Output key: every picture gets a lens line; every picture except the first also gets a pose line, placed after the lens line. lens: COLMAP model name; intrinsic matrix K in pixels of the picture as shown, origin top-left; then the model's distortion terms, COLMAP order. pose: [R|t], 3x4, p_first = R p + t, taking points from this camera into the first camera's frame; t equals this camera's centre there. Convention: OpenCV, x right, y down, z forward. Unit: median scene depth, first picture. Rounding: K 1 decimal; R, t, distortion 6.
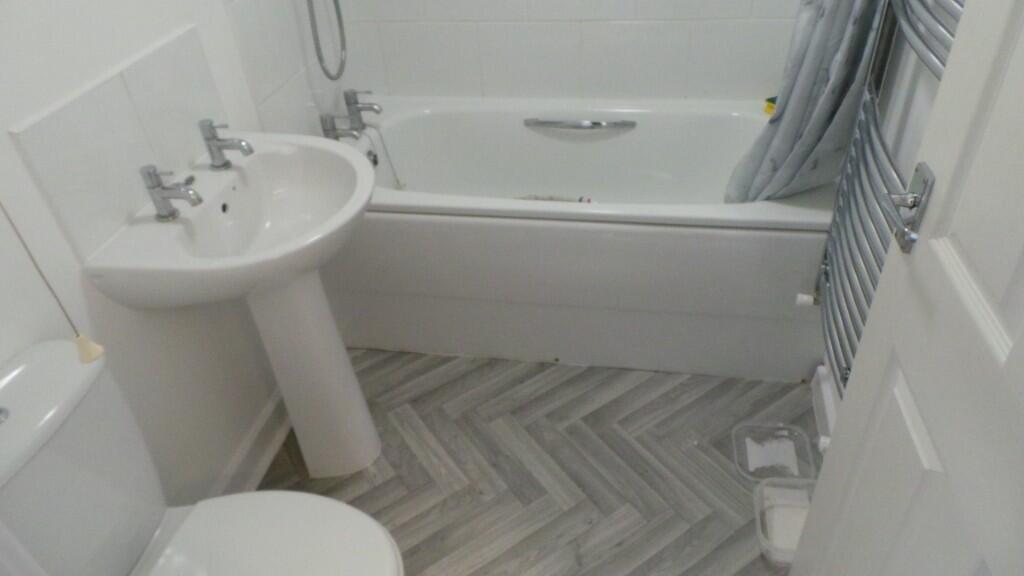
lens RADIAL K [[727.8, 0, 512.0], [0, 727.8, 288.0], [0, 0, 1]] dist [-0.005710, 0.000814]
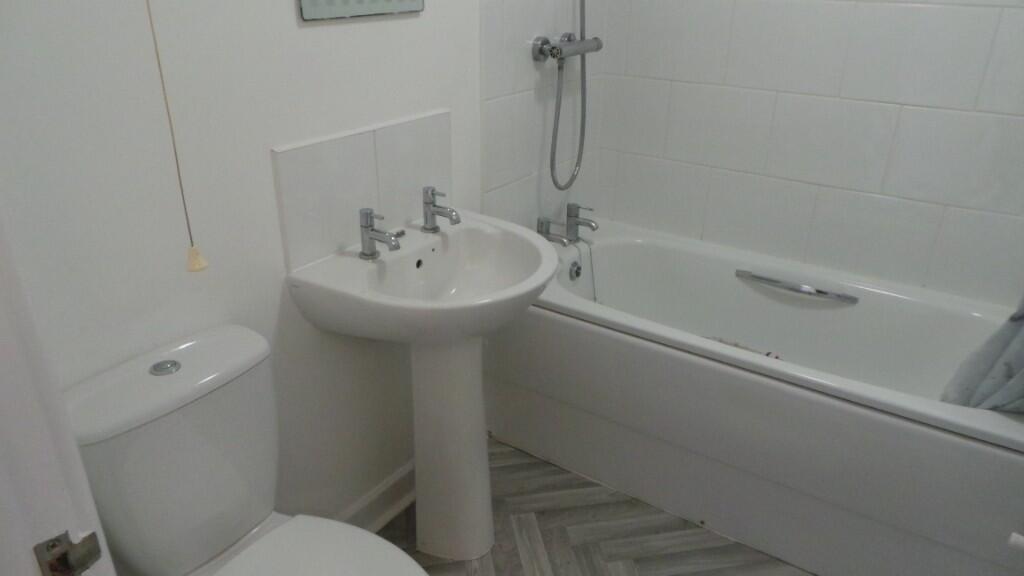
lens RADIAL K [[727.8, 0, 512.0], [0, 727.8, 288.0], [0, 0, 1]] dist [-0.005710, 0.000814]
pose [[0.911432, 0.233021, -0.339106, 0.091343], [-0.303374, 0.937352, -0.171278, 0.056925], [0.277950, 0.258984, 0.925025, 0.030141]]
